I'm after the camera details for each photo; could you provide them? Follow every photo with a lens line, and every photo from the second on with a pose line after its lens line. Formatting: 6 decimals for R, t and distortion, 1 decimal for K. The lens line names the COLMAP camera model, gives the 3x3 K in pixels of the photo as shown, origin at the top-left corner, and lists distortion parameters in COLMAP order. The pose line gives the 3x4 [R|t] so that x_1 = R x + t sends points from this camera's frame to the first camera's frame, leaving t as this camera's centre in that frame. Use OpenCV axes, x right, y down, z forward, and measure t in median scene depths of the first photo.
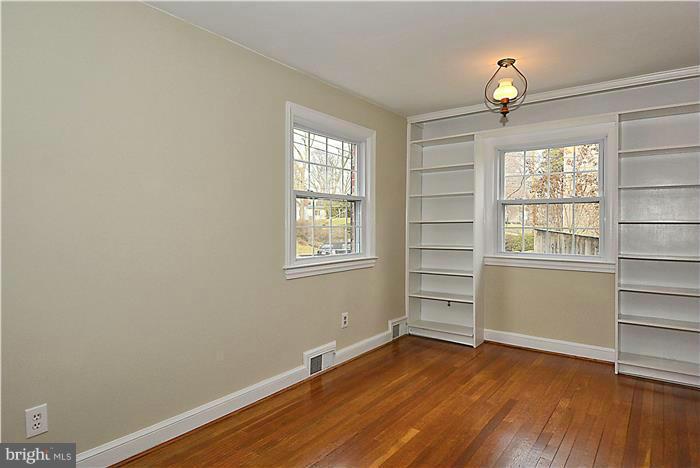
lens RADIAL K [[397.7, 0, 363.8], [0, 397.7, 217.3], [0, 0, 1]] dist [0.020062, -0.000518]
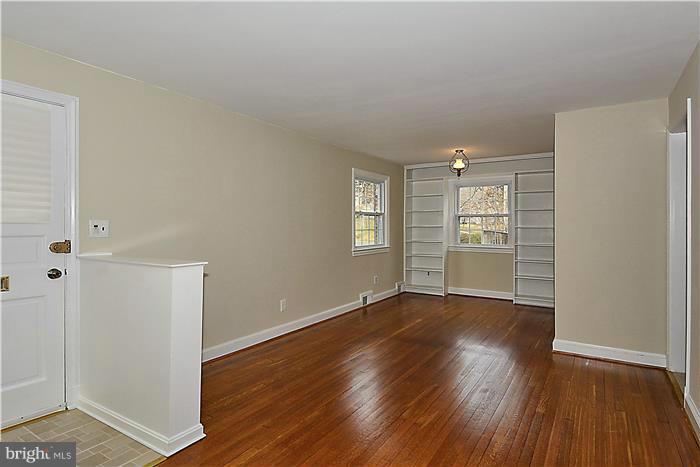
lens RADIAL K [[372.4, 0, 362.2], [0, 372.4, 217.9], [0, 0, 1]] dist [0.040941, -0.000433]
pose [[0.997003, 0.001996, 0.077337, -0.223057], [-0.002133, 0.999996, 0.001692, -0.031883], [-0.077334, -0.001852, 0.997004, -0.671468]]
